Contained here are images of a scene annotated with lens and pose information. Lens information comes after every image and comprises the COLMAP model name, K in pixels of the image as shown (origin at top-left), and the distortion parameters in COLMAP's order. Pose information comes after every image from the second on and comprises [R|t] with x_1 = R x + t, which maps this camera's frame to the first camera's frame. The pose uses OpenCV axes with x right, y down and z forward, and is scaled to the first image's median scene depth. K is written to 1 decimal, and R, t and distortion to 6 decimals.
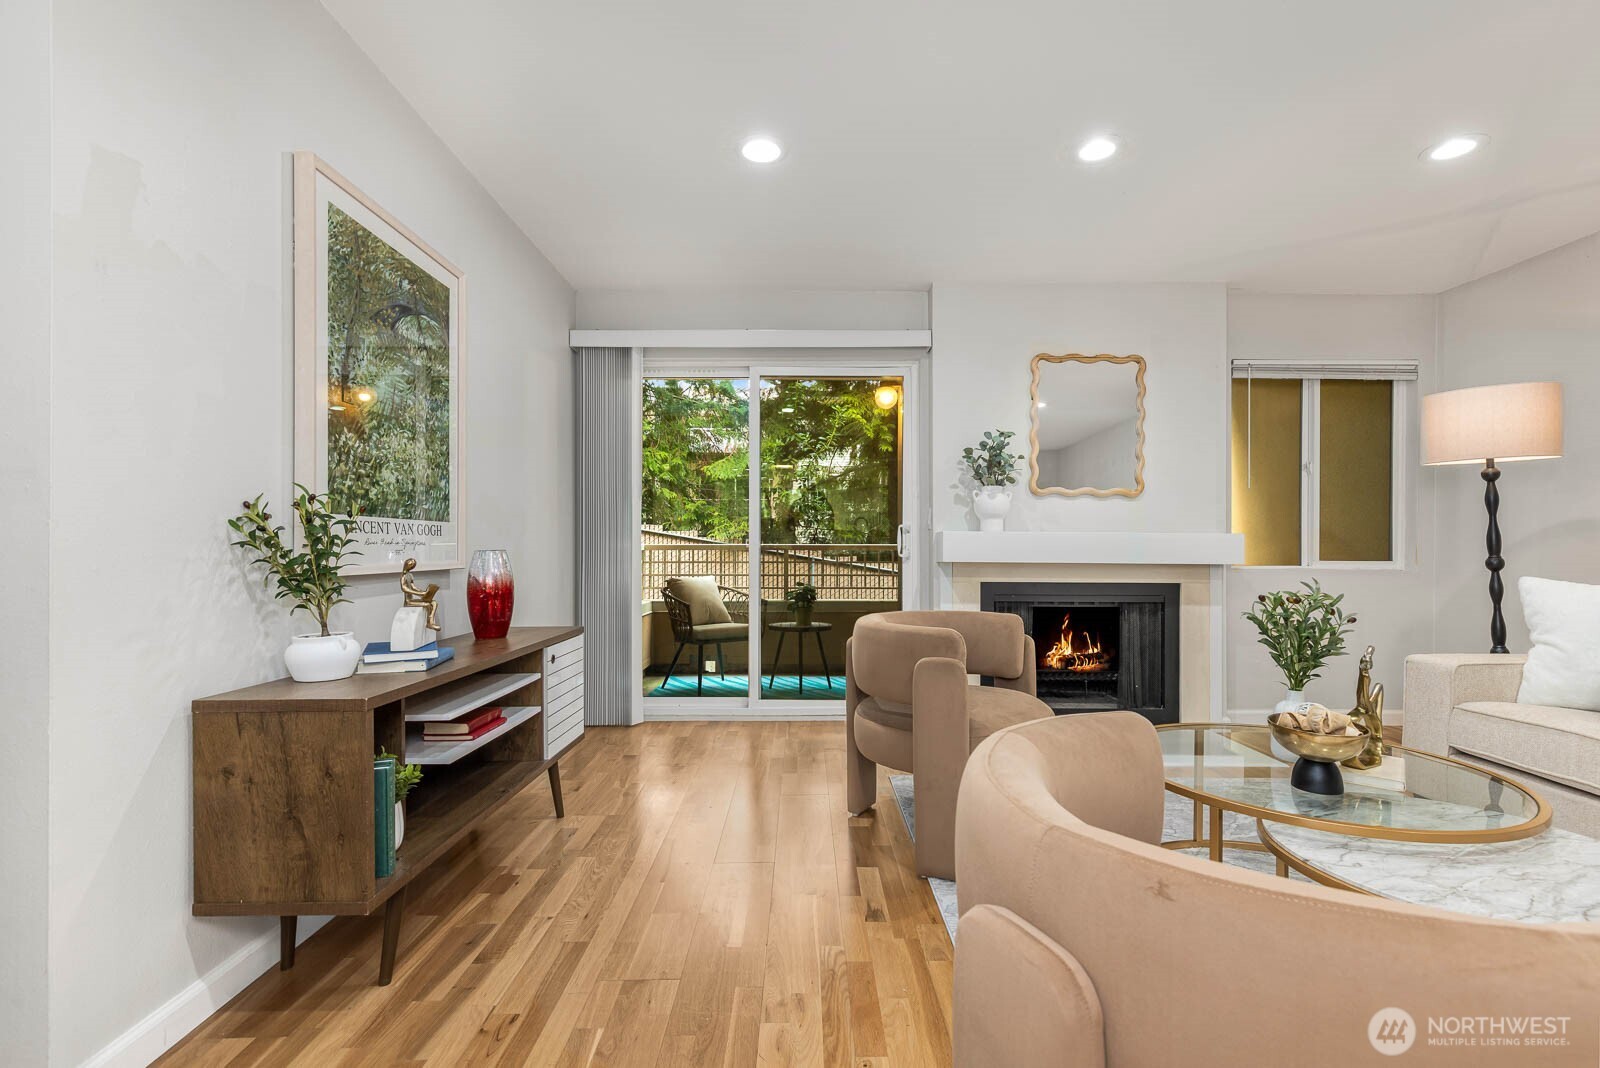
lens RADIAL K [[725.7, 0, 808.0], [0, 725.7, 545.1], [0, 0, 1]] dist [0.004527, 0.000023]
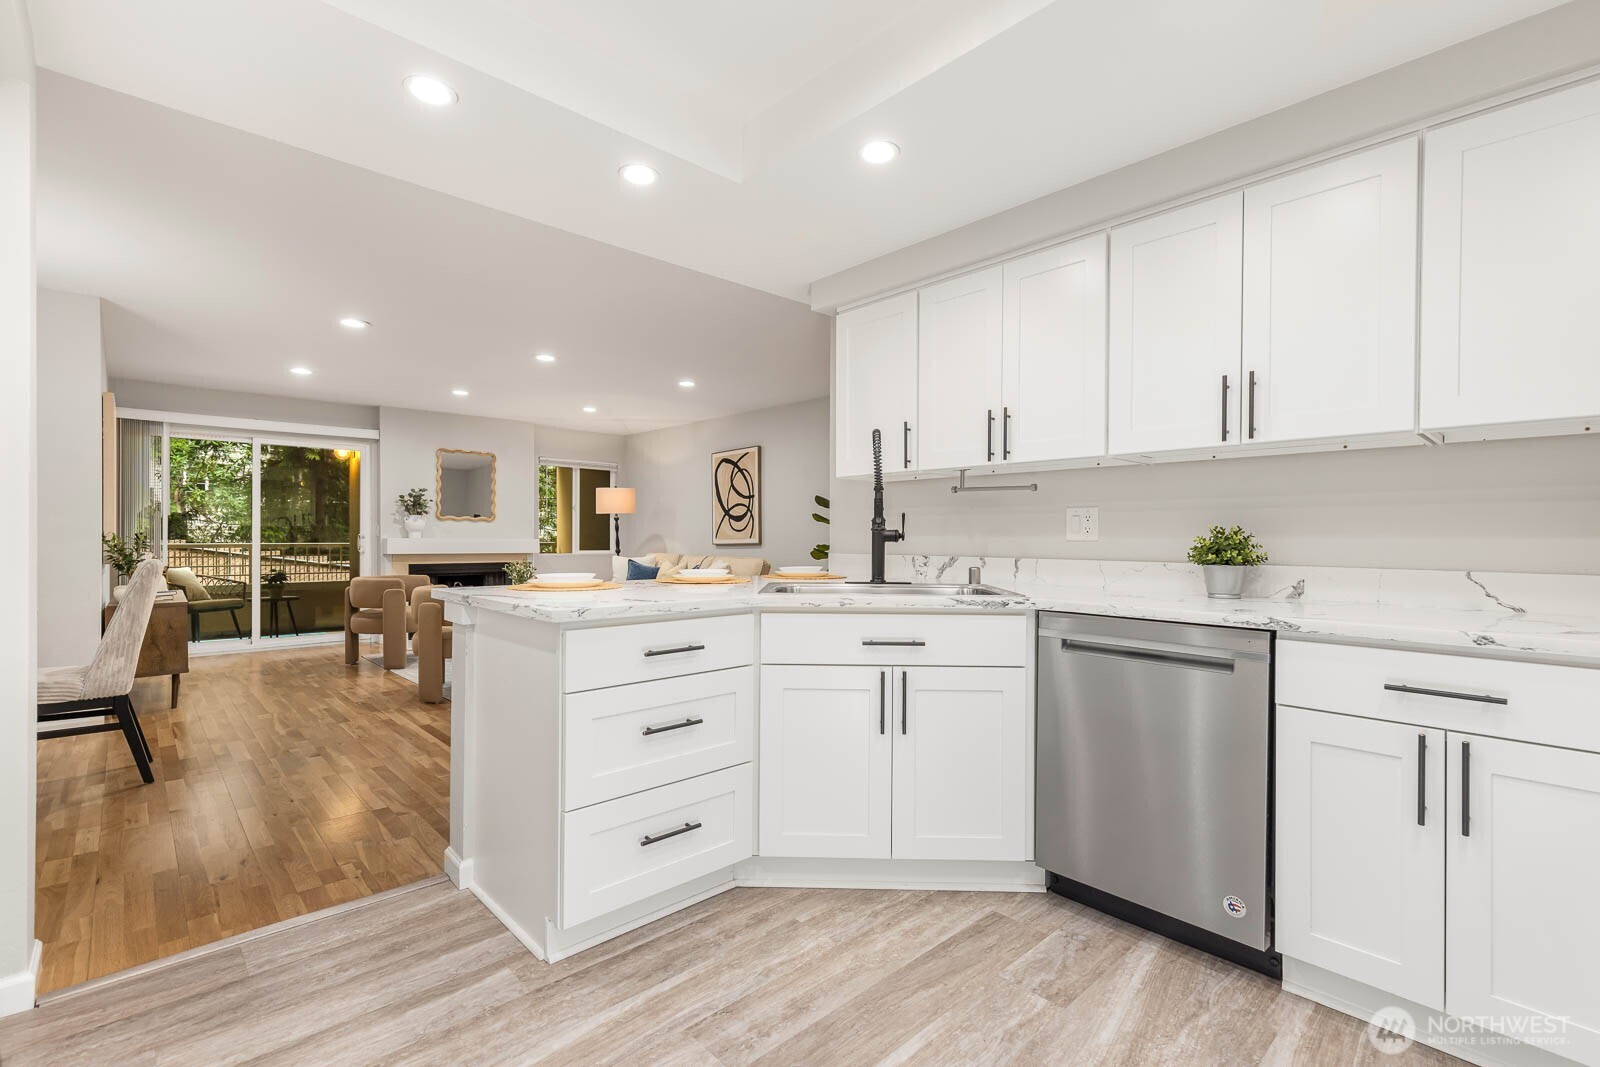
lens RADIAL K [[725.7, 0, 821.5], [0, 725.7, 529.3], [0, 0, 1]] dist [0.004527, 0.000023]
pose [[0.721566, 0.004763, 0.692329, -0.598423], [0.000300, 0.999974, -0.007192, -0.052480], [-0.692345, 0.005397, 0.721546, -2.248019]]
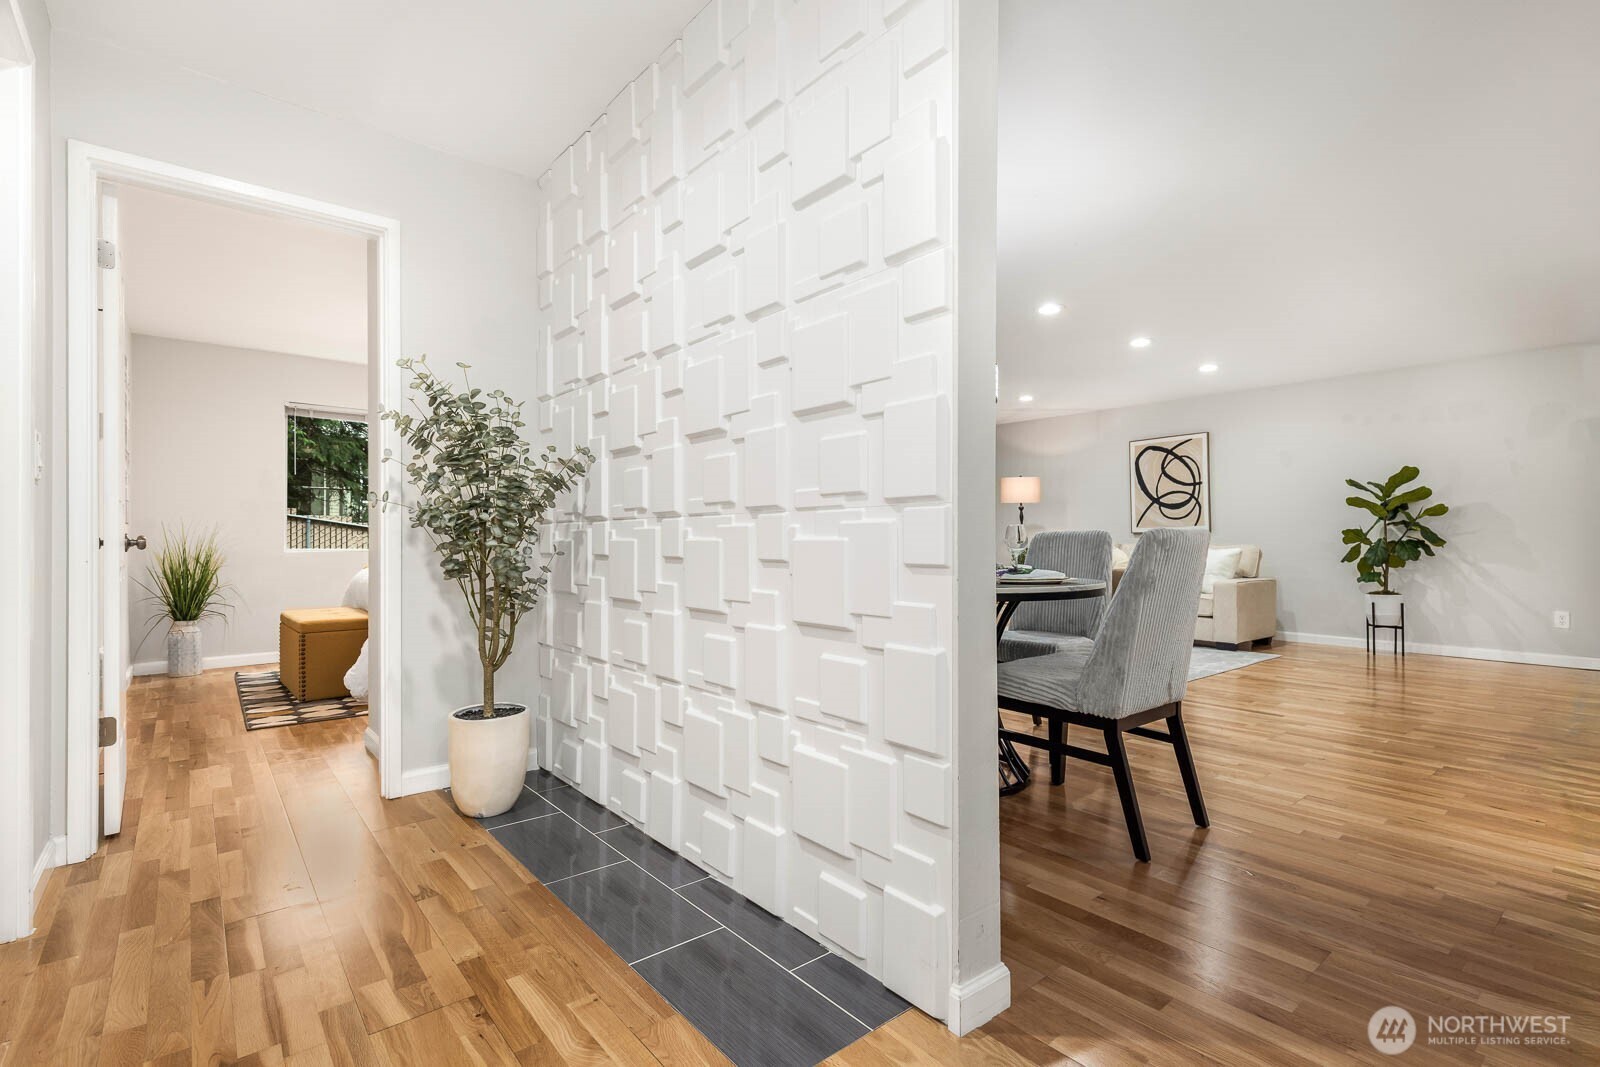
lens RADIAL K [[725.7, 0, 800.0], [0, 725.7, 538.2], [0, 0, 1]] dist [0.004527, 0.000023]
pose [[0.773060, -0.004314, 0.634318, -2.218887], [0.004365, 0.999989, 0.001482, 0.020235], [-0.634318, 0.001623, 0.773071, -0.918454]]
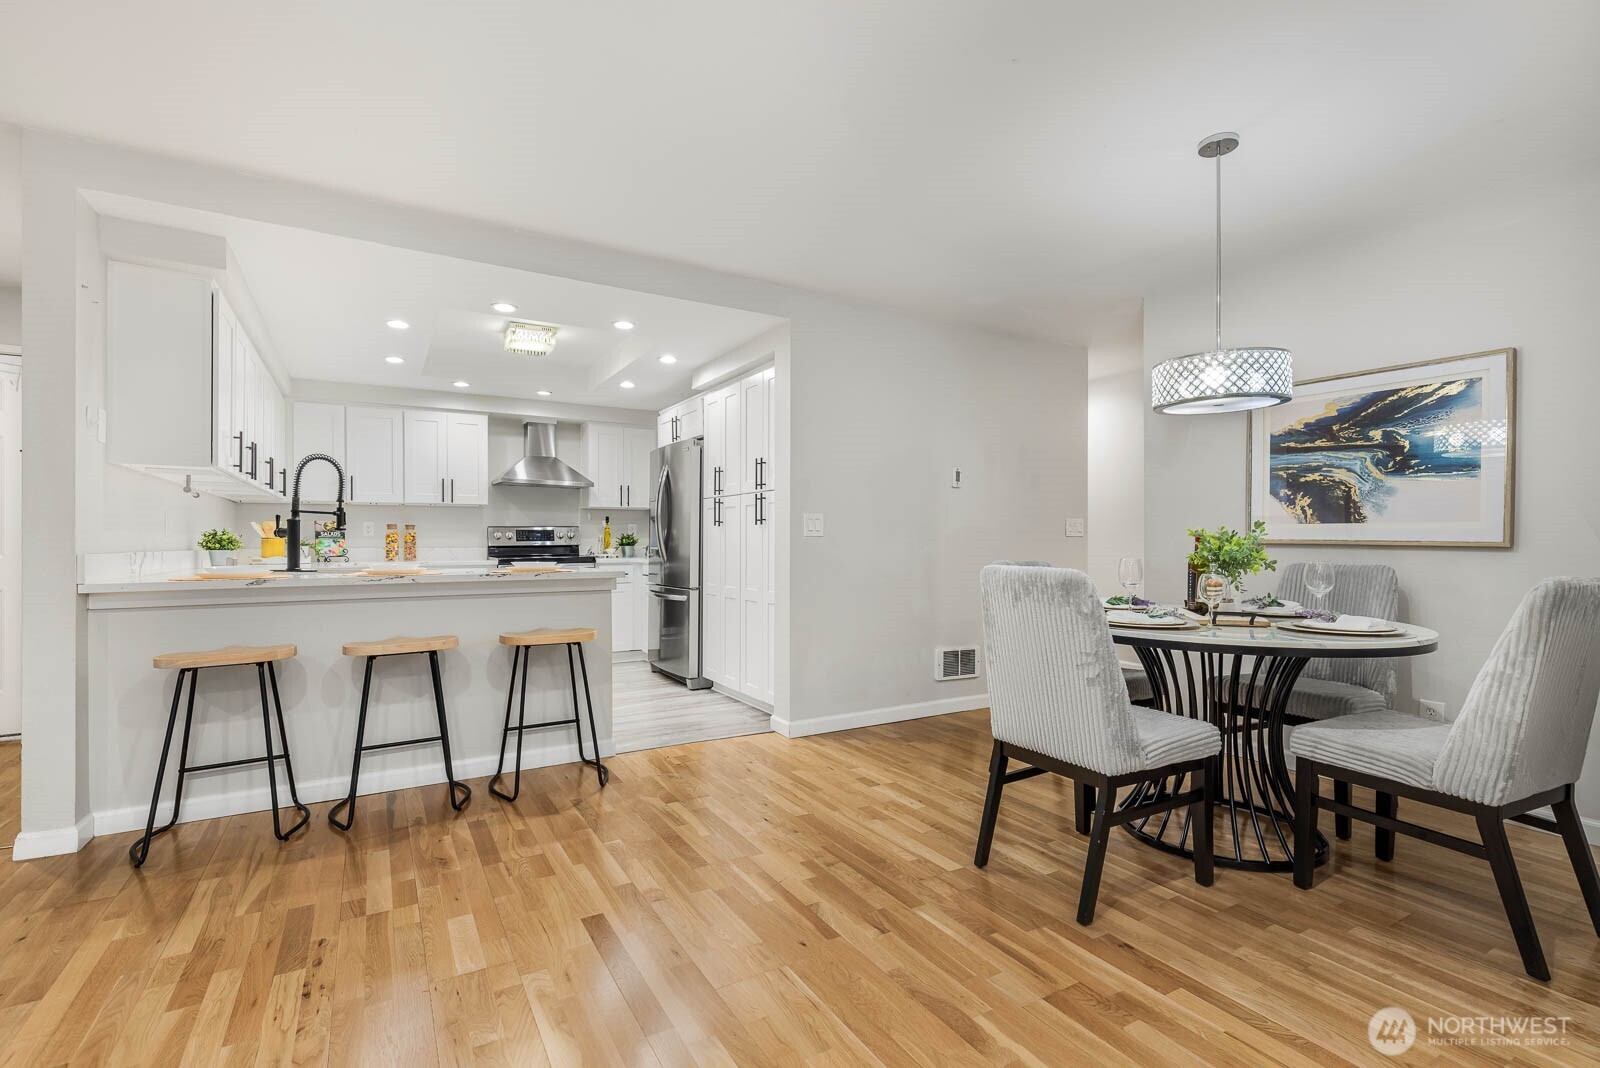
lens RADIAL K [[725.7, 0, 805.3], [0, 725.7, 542.8], [0, 0, 1]] dist [0.004527, 0.000023]
pose [[-0.861348, -0.001851, -0.508012, 0.295630], [-0.002300, 0.999997, 0.000256, -0.026871], [0.508011, 0.001389, -0.861350, 0.822050]]
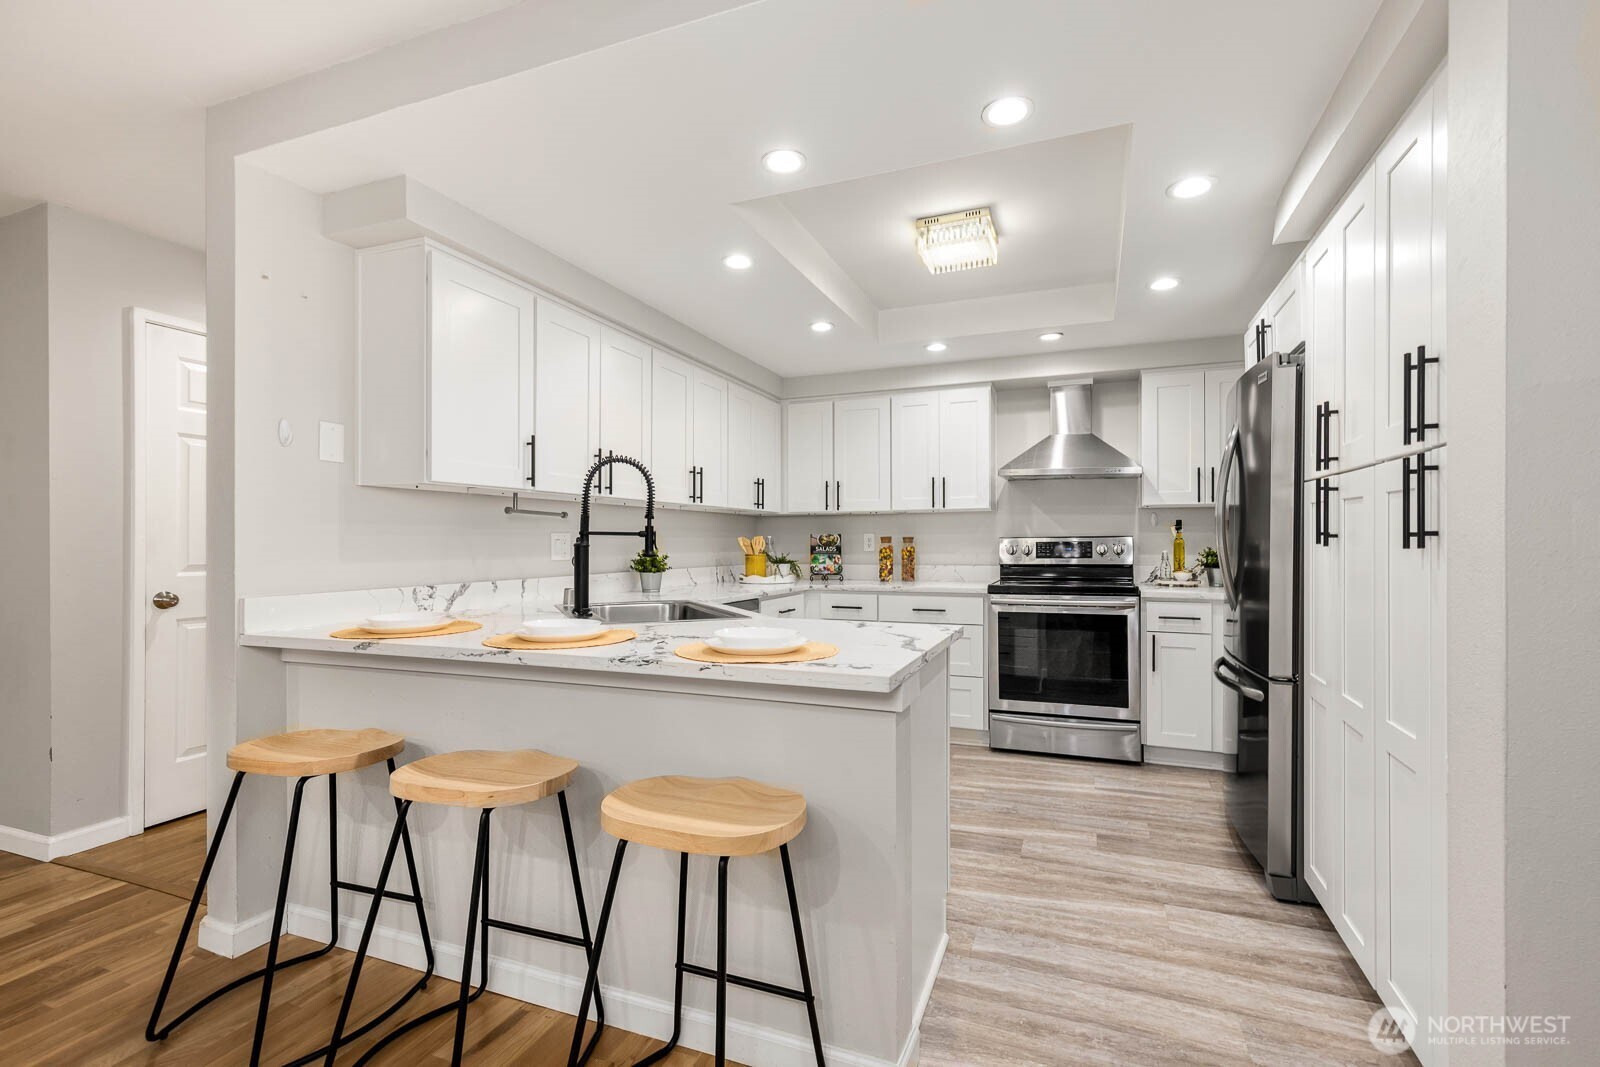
lens RADIAL K [[725.7, 0, 798.2], [0, 725.7, 536.1], [0, 0, 1]] dist [0.004527, 0.000023]
pose [[-0.927931, 0.000350, 0.372751, -0.399908], [-0.001521, 0.999988, -0.004727, -0.089369], [-0.372748, -0.004953, -0.927919, -0.228100]]
